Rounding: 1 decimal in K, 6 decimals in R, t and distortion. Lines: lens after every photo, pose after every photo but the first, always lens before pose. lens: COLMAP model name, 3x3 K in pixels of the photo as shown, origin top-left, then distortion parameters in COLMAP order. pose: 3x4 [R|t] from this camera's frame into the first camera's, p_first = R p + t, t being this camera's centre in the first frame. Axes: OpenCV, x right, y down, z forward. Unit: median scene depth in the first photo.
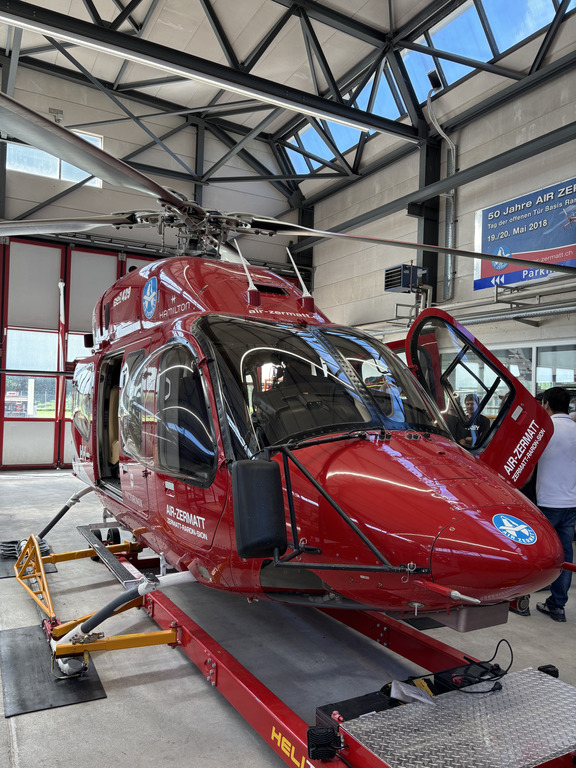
lens RADIAL K [[608.4, 0, 288.0], [0, 608.4, 384.0], [0, 0, 1]] dist [0.023213, -0.007403]
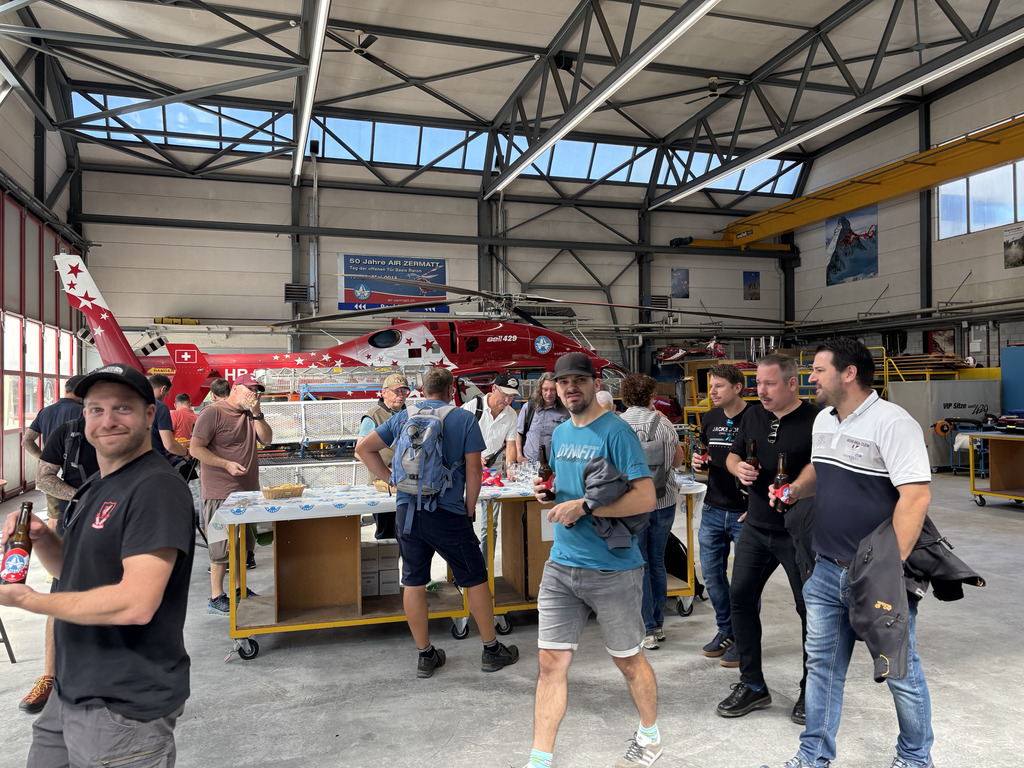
lens RADIAL K [[808.3, 0, 512.0], [0, 808.3, 384.0], [0, 0, 1]] dist [0.053998, -0.004372]
pose [[0.202792, -0.020501, 0.979007, -1.550025], [-0.019271, 0.999504, 0.024922, -0.037711], [-0.979032, -0.023921, 0.202296, 0.233634]]
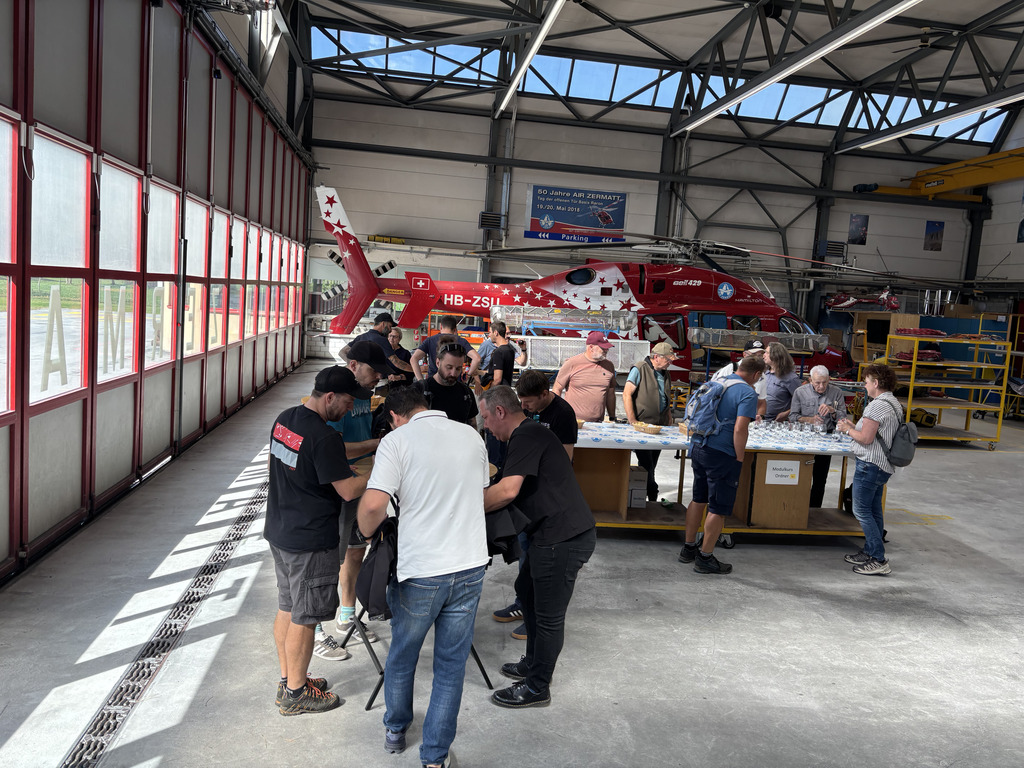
lens RADIAL K [[811.2, 0, 512.0], [0, 811.2, 384.0], [0, 0, 1]] dist [0.023213, -0.007403]
pose [[0.361203, -0.098826, 0.927235, -1.726307], [-0.093157, 0.985569, 0.141332, -0.079544], [-0.927822, -0.137428, 0.346785, 0.289186]]
